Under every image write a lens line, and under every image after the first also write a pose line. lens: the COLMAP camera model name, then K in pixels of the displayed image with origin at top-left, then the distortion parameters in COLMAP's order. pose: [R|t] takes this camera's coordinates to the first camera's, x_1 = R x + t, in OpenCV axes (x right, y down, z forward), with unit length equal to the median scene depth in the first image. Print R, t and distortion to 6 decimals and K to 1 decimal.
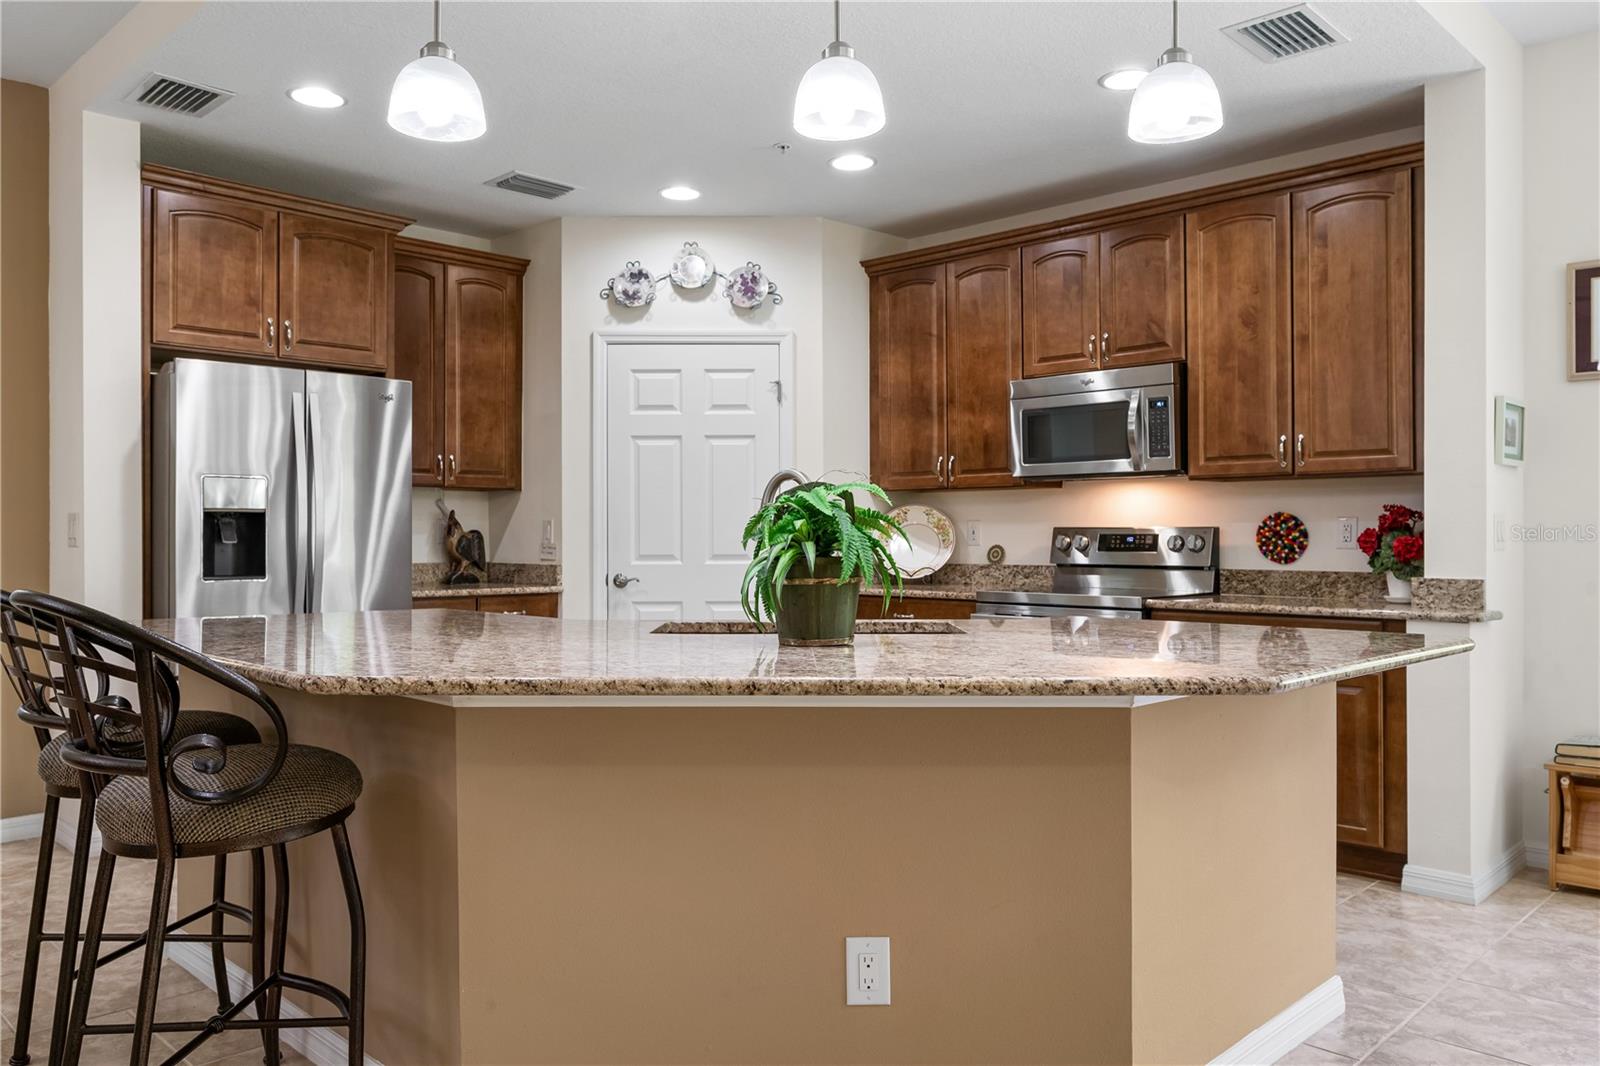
lens RADIAL K [[1187.7, 0, 800.0], [0, 1187.7, 533.0], [0, 0, 1]] dist [-0.002369, -0.002837]
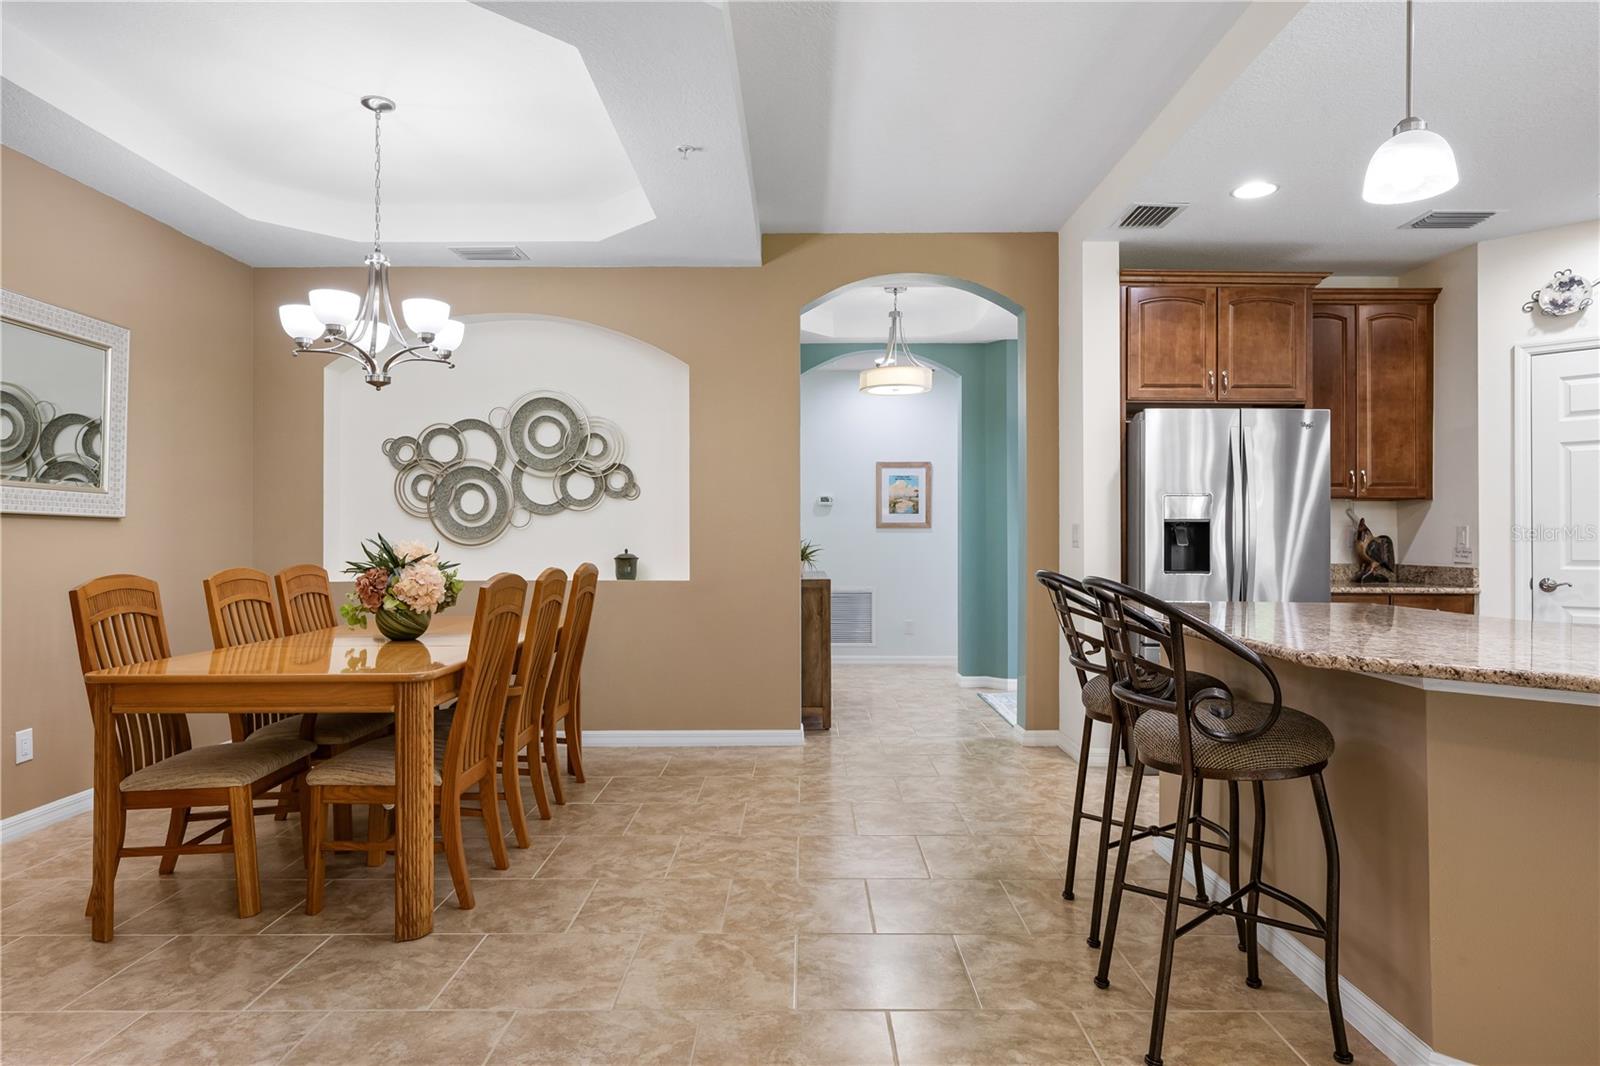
lens RADIAL K [[945.3, 0, 800.0], [0, 945.3, 533.0], [0, 0, 1]] dist [0.000255, -0.000294]
pose [[0.703807, -0.002530, -0.710387, -0.030140], [-0.000962, 0.999989, -0.004515, -0.000227], [0.710391, 0.003861, 0.703797, -0.034906]]
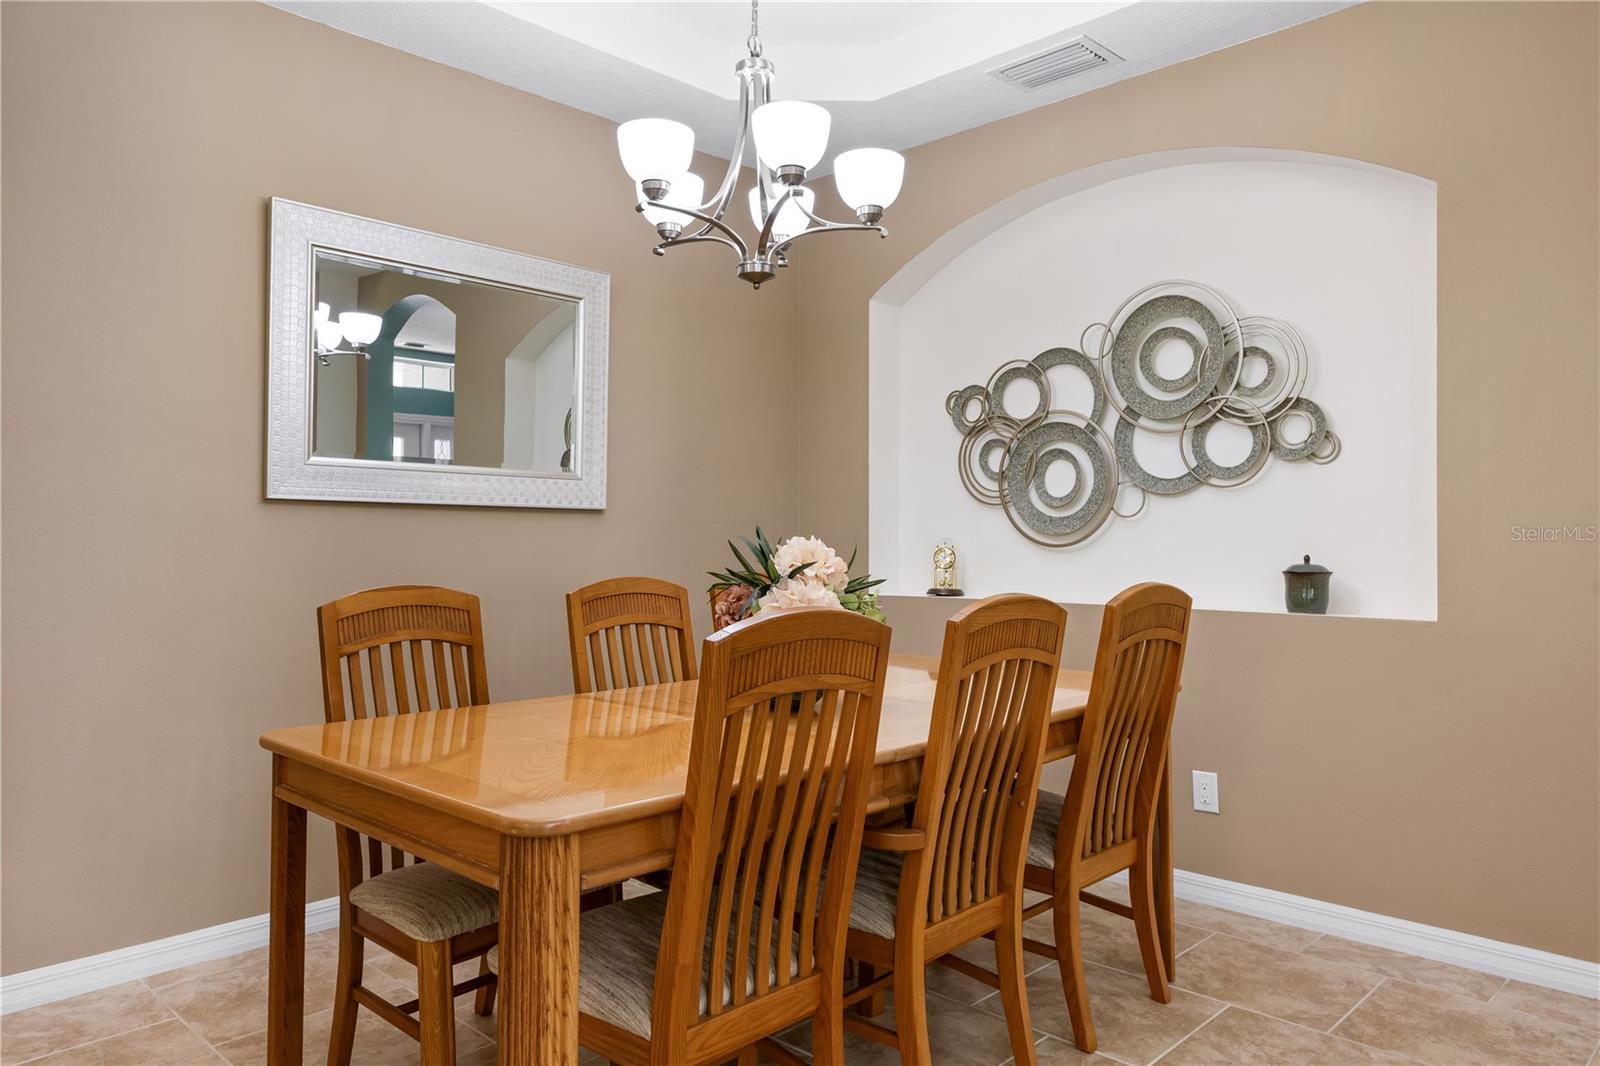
lens RADIAL K [[1084.4, 0, 800.0], [0, 1084.4, 533.0], [0, 0, 1]] dist [0.005188, 0.002732]
pose [[0.013642, -0.000511, -0.999907, -0.271846], [-0.001299, 0.999999, -0.000529, 0.000374], [0.999906, 0.001306, 0.013641, 0.257355]]
